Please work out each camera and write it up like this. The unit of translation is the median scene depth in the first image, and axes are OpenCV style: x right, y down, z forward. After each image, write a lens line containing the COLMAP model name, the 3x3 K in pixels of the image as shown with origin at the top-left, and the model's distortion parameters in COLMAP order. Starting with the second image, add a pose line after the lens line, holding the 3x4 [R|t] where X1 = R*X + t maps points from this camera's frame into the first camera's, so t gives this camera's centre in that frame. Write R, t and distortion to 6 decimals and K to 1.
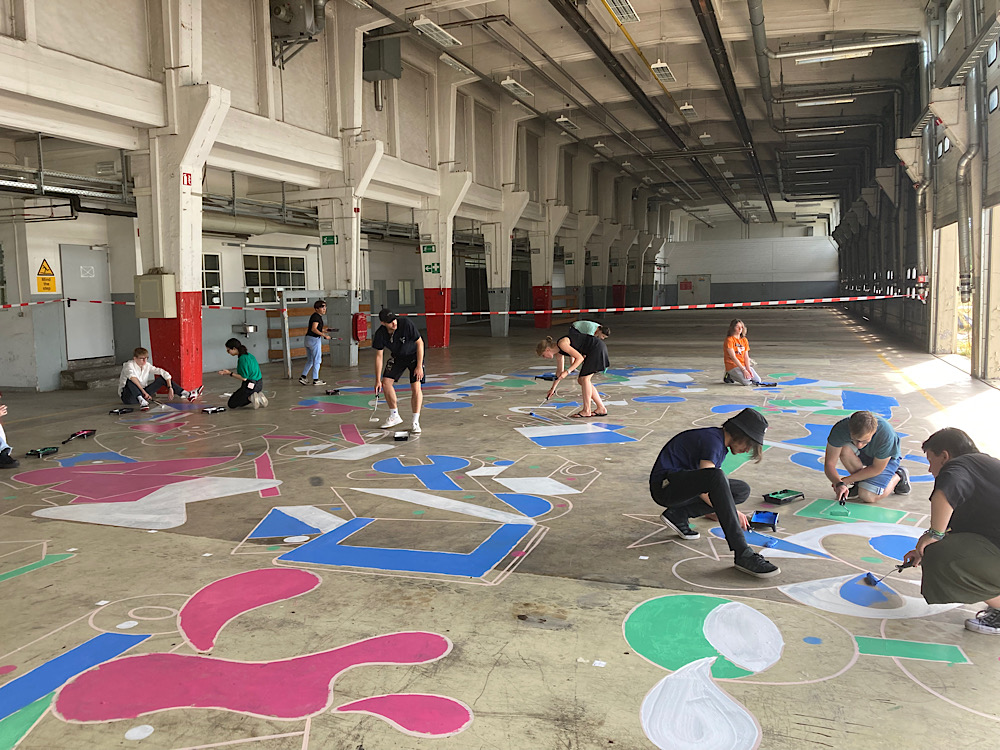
lens RADIAL K [[833.4, 0, 498.1], [0, 833.4, 367.1], [0, 0, 1]] dist [0.016390, -0.005131]
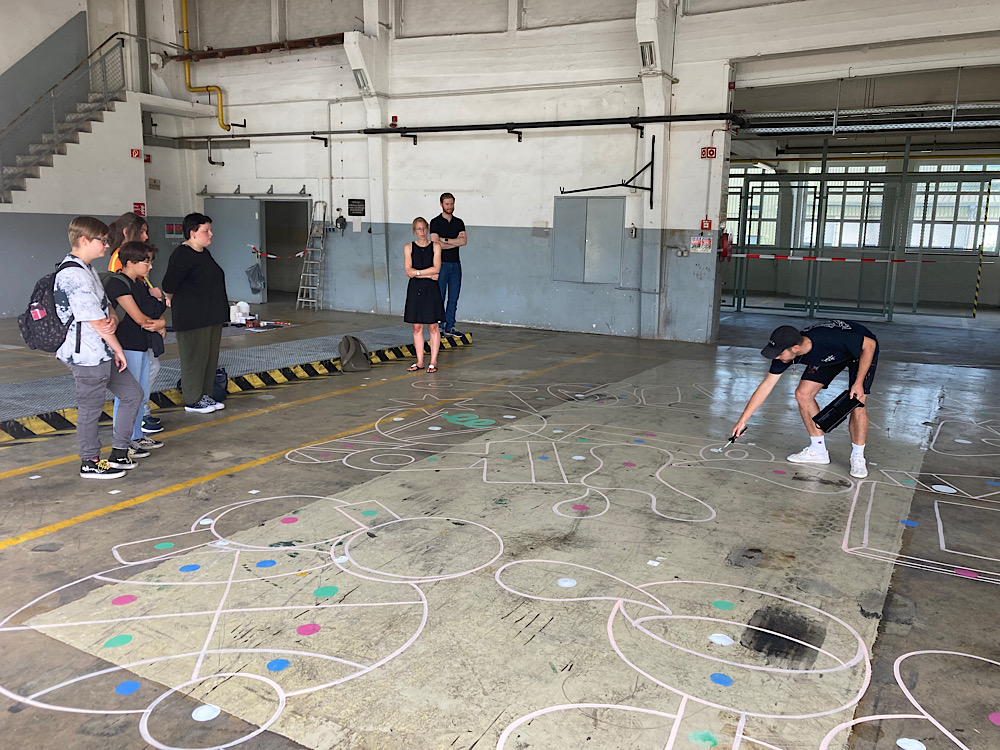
lens RADIAL K [[833.4, 0, 500.5], [0, 833.4, 374.6], [0, 0, 1]] dist [0.016390, -0.005131]
pose [[-0.177445, 0.188703, -0.965870, 0.950088], [-0.116559, 0.970507, 0.211022, -0.094750], [0.977204, 0.150026, -0.150216, 0.709174]]
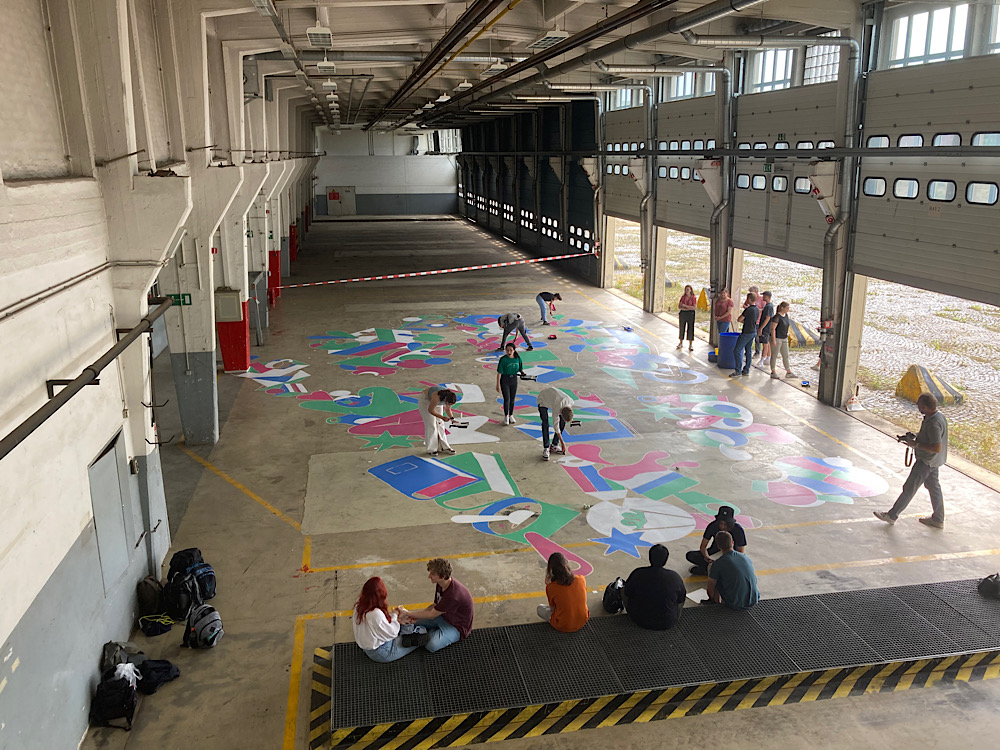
lens RADIAL K [[833.4, 0, 499.9], [0, 833.4, 375.2], [0, 0, 1]] dist [0.016390, -0.005131]
pose [[0.863494, -0.111754, 0.491822, -2.009843], [0.030140, 0.984834, 0.170862, -0.540626], [-0.503457, -0.132715, 0.853767, -1.426261]]
